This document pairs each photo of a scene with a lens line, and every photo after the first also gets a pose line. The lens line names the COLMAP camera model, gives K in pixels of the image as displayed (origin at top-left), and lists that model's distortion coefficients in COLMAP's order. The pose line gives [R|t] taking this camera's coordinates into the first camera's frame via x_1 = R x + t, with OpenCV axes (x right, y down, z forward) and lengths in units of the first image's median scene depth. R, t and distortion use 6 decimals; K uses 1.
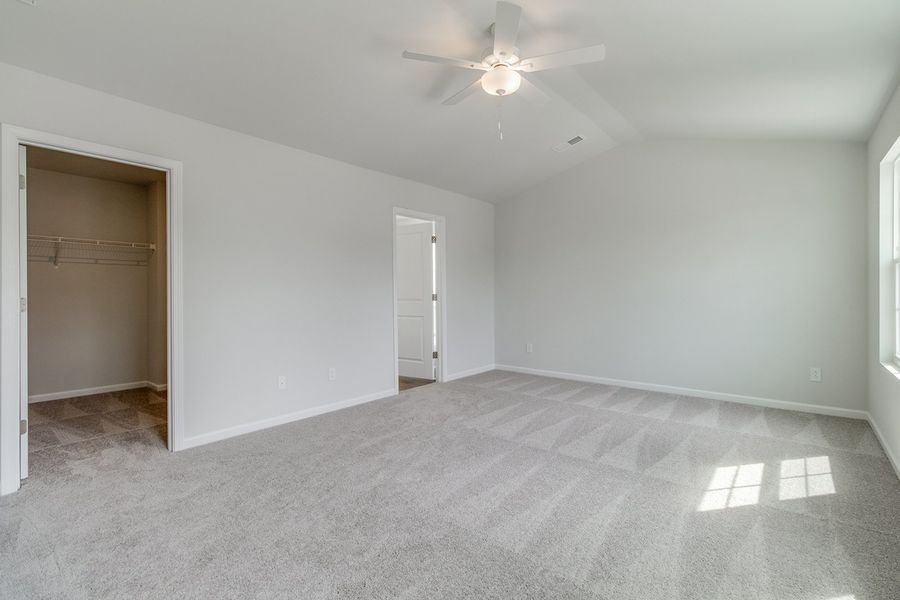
lens RADIAL K [[417.9, 0, 461.0], [0, 417.9, 290.0], [0, 0, 1]] dist [-0.000246, -0.000476]
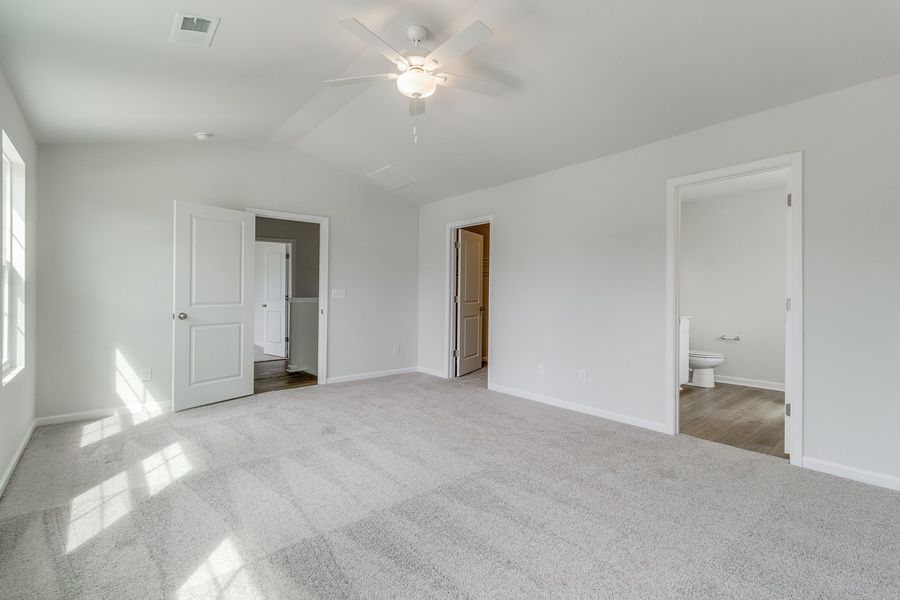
lens RADIAL K [[417.9, 0, 461.0], [0, 417.9, 290.0], [0, 0, 1]] dist [-0.000246, -0.000476]
pose [[-0.184225, -0.004288, -0.982875, 1.035838], [0.008078, 0.999950, -0.005877, -0.002563], [0.982851, -0.009023, -0.184182, 1.273521]]
